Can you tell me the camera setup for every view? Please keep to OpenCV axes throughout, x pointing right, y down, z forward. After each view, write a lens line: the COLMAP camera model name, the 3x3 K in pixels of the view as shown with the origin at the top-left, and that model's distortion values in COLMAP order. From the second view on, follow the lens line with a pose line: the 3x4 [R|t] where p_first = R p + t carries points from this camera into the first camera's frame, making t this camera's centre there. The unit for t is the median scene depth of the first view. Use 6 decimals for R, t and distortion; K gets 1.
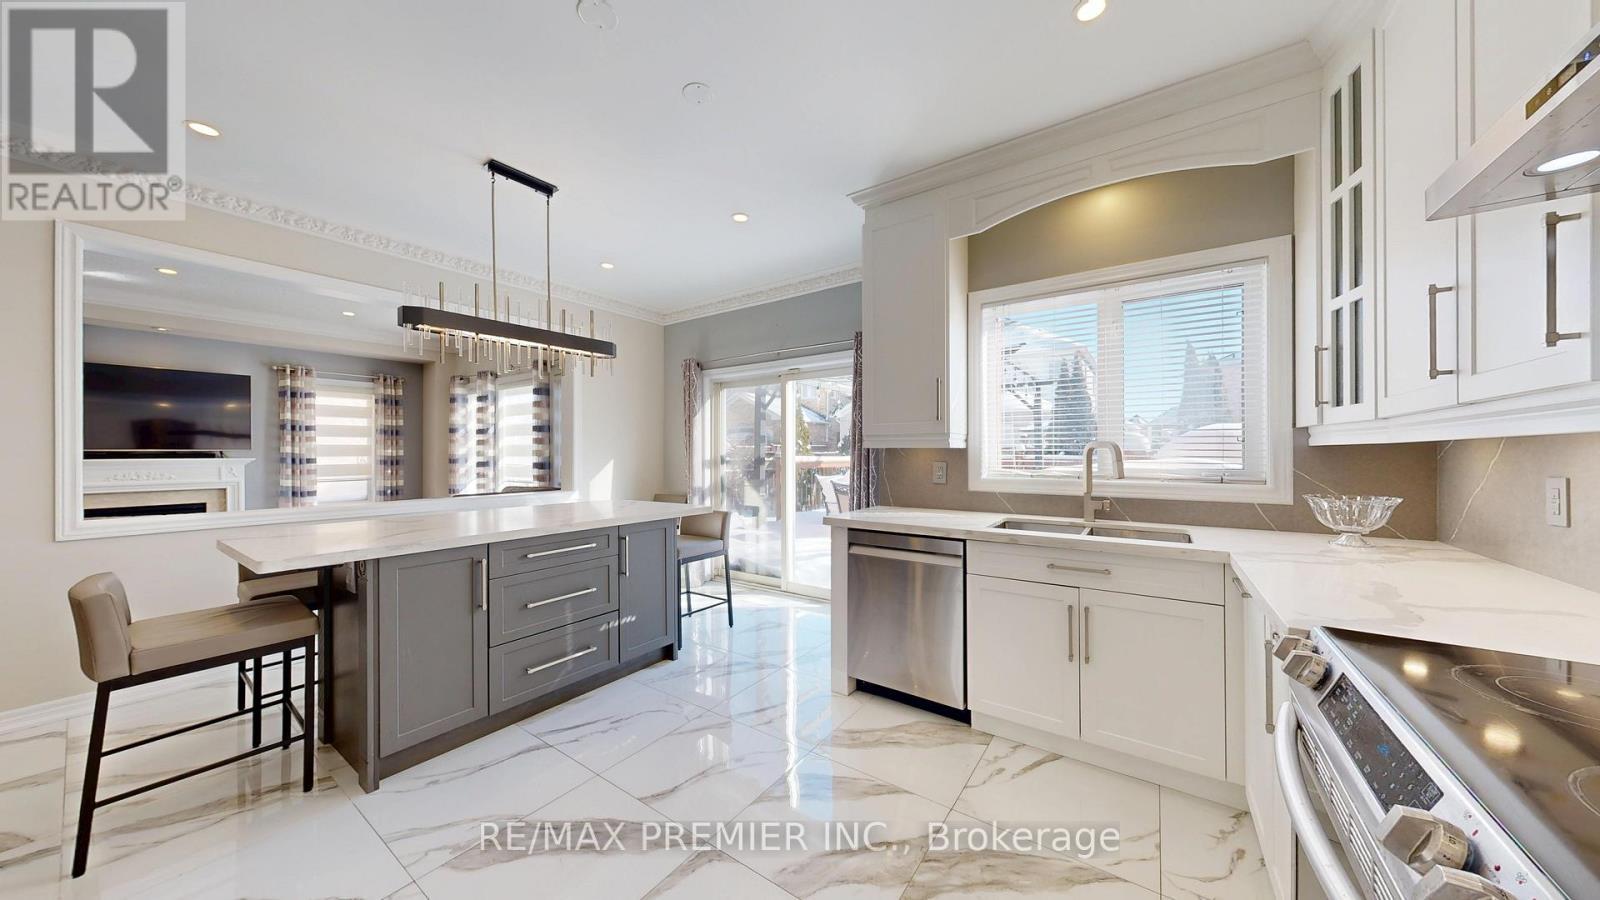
lens RADIAL K [[510.6, 0, 811.3], [0, 510.6, 450.6], [0, 0, 1]] dist [0.000271, -0.000014]
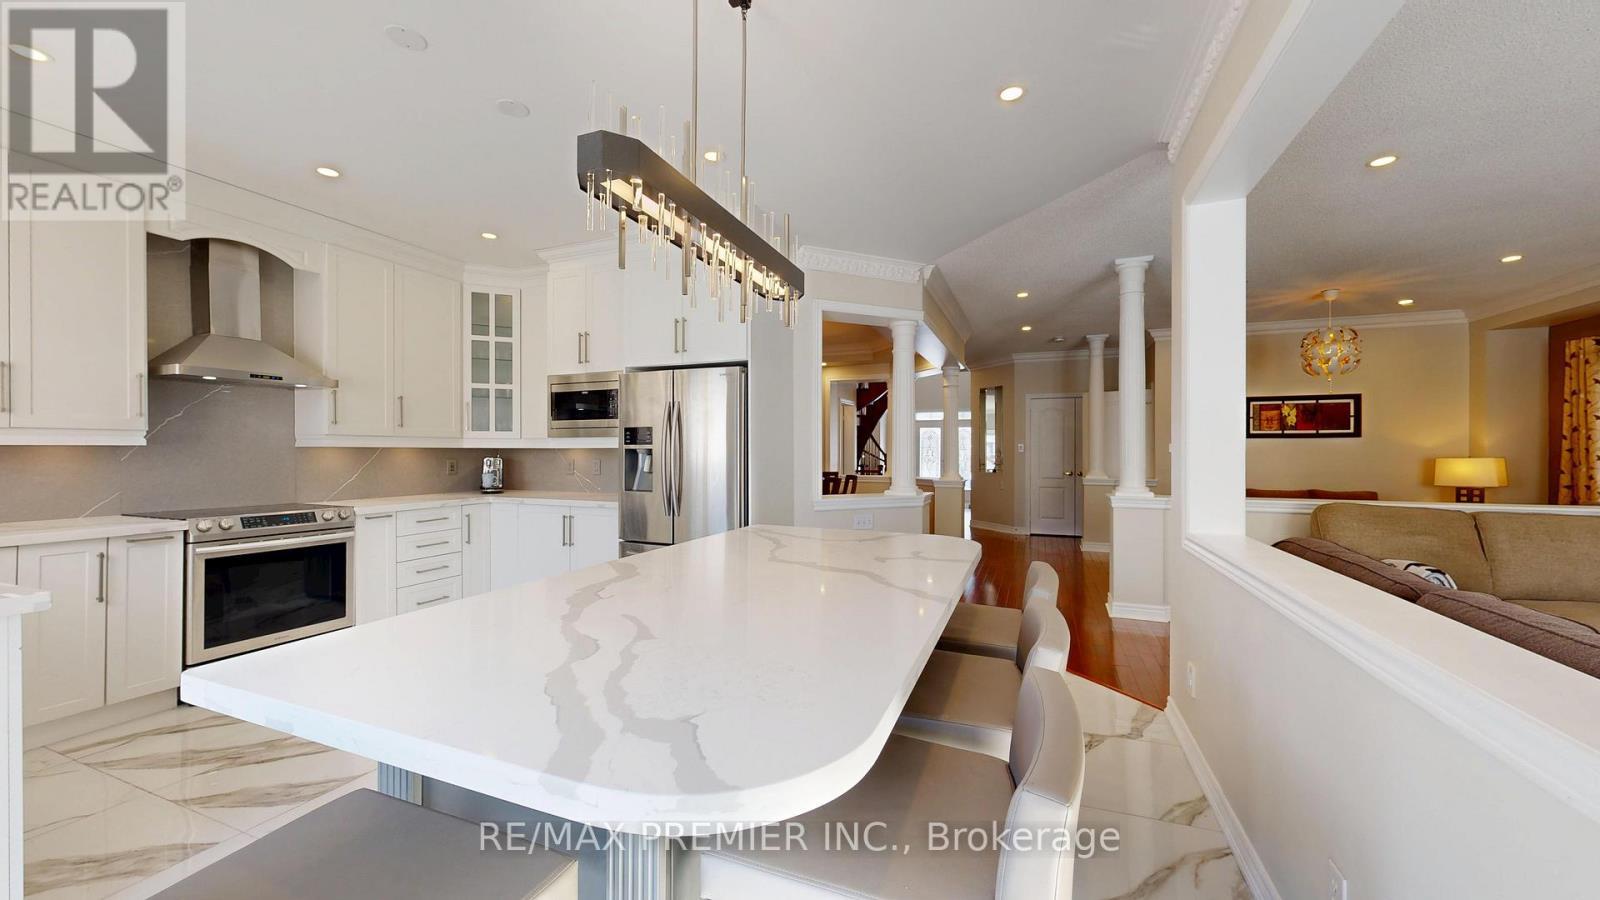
lens RADIAL K [[584.0, 0, 800.1], [0, 584.0, 450.1], [0, 0, 1]] dist [-0.007770, -0.000086]
pose [[-0.973890, 0.002252, -0.227009, -0.636271], [0.004793, 0.999932, -0.010640, 0.017945], [0.226970, -0.011450, -0.973834, 2.084232]]
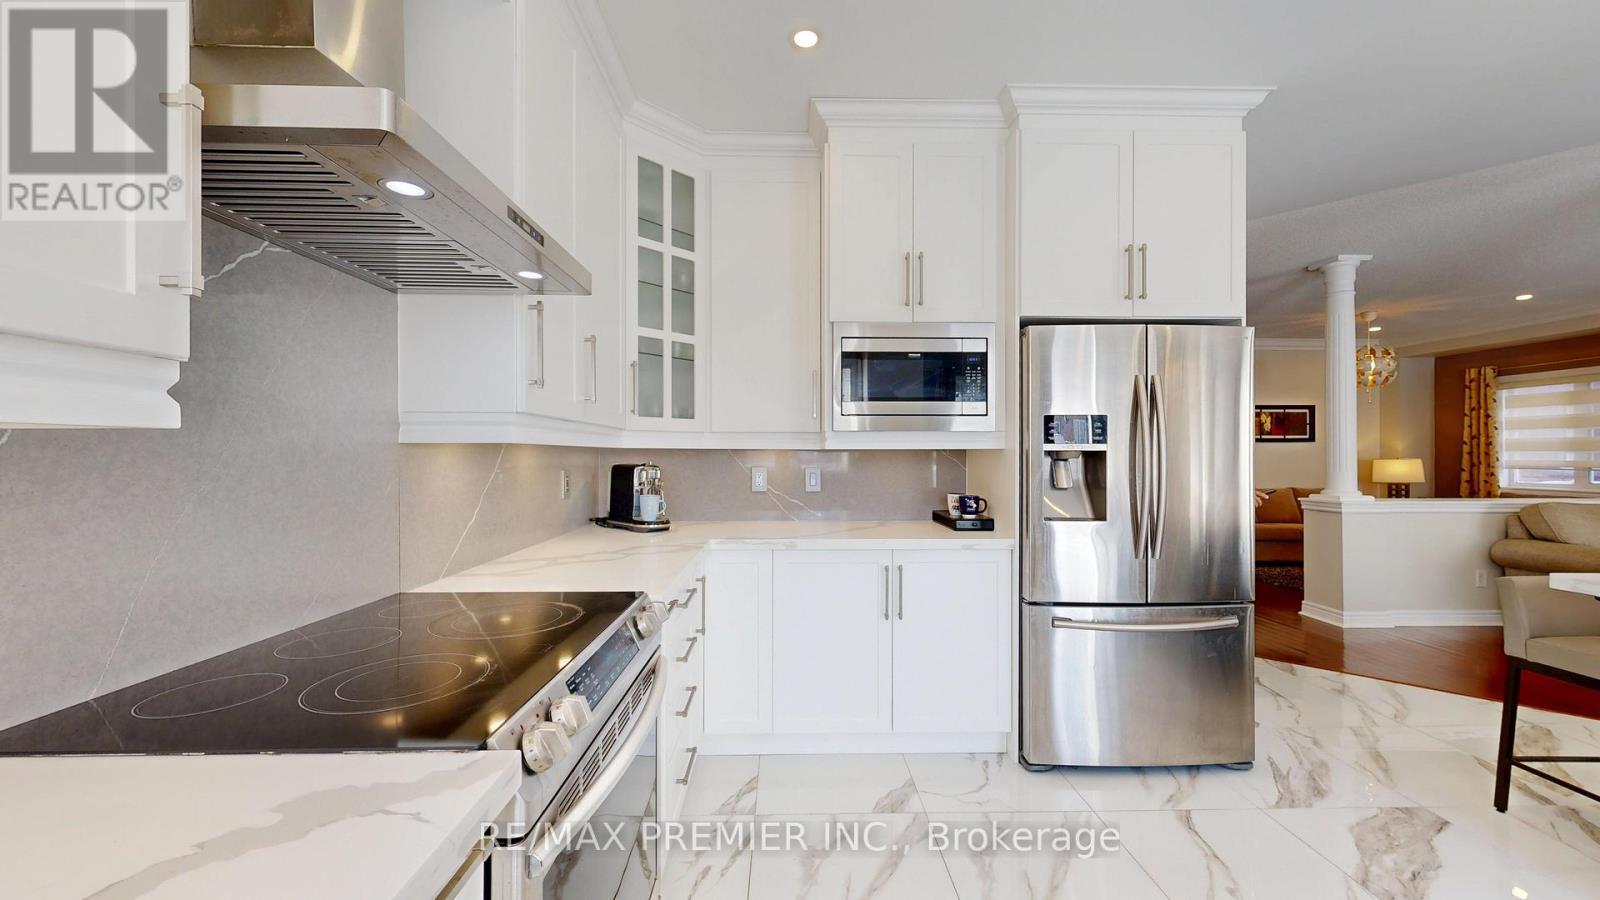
lens RADIAL K [[584.0, 0, 799.4], [0, 584.0, 458.0], [0, 0, 1]] dist [-0.007770, -0.000086]
pose [[-0.807623, 0.007027, -0.589658, 0.484273], [0.007895, 0.999968, 0.001103, 0.001733], [0.589647, -0.003765, -0.807653, 0.827294]]
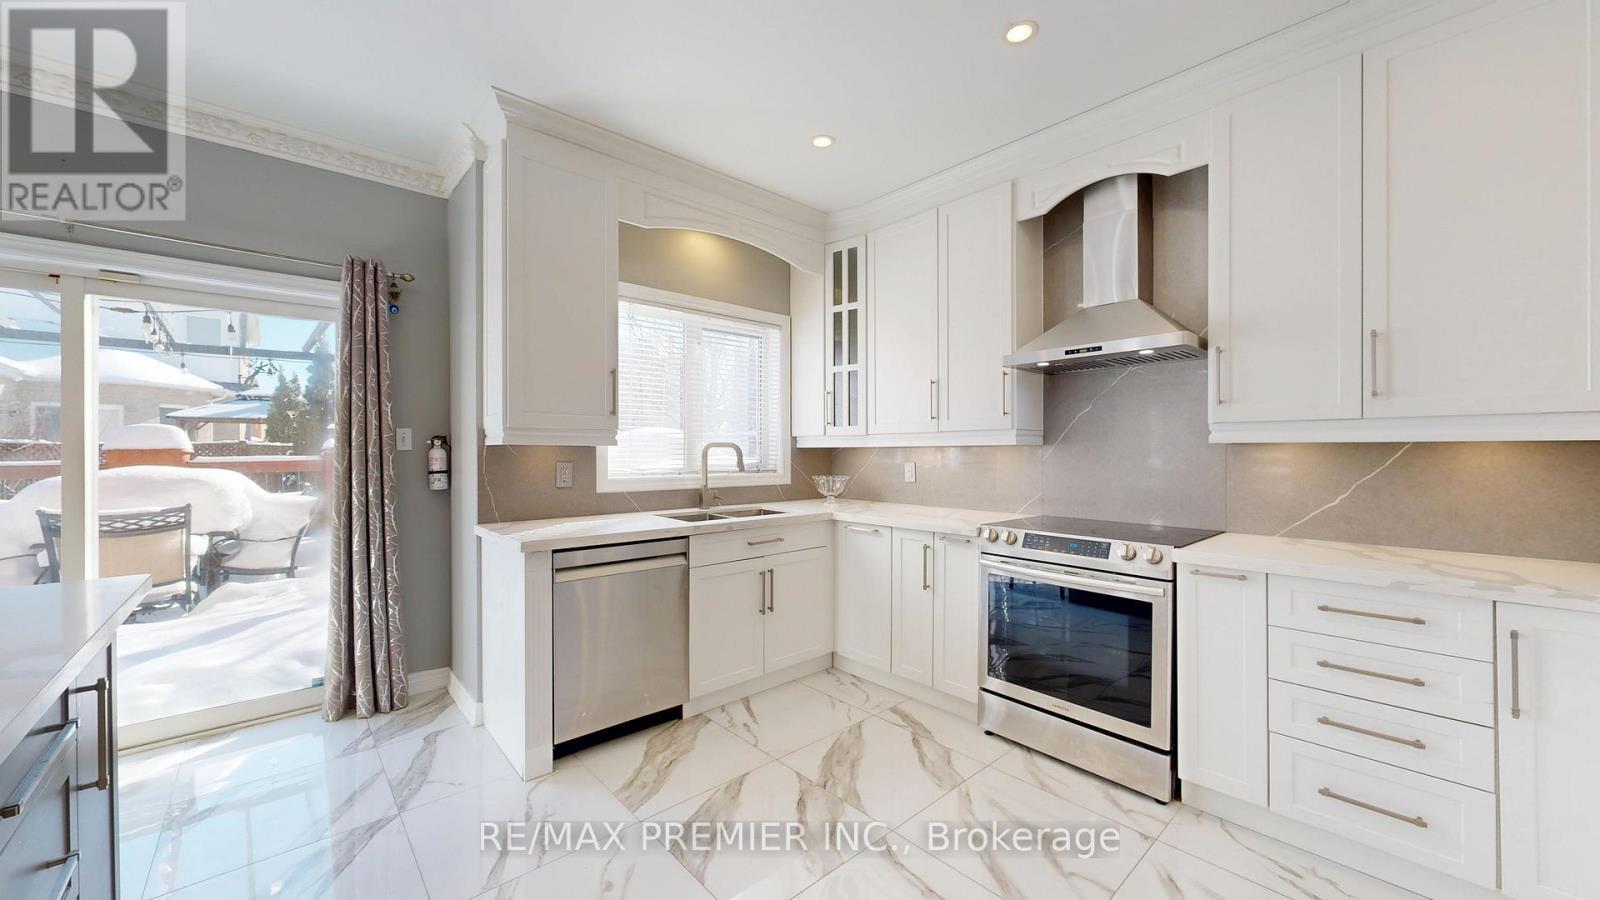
lens RADIAL K [[584.0, 0, 798.6], [0, 584.0, 449.3], [0, 0, 1]] dist [-0.007770, -0.000086]
pose [[0.228535, 0.005779, 0.973519, -0.847581], [-0.006778, 0.999968, -0.004344, 0.003798], [-0.973512, -0.005606, 0.228567, 0.553499]]
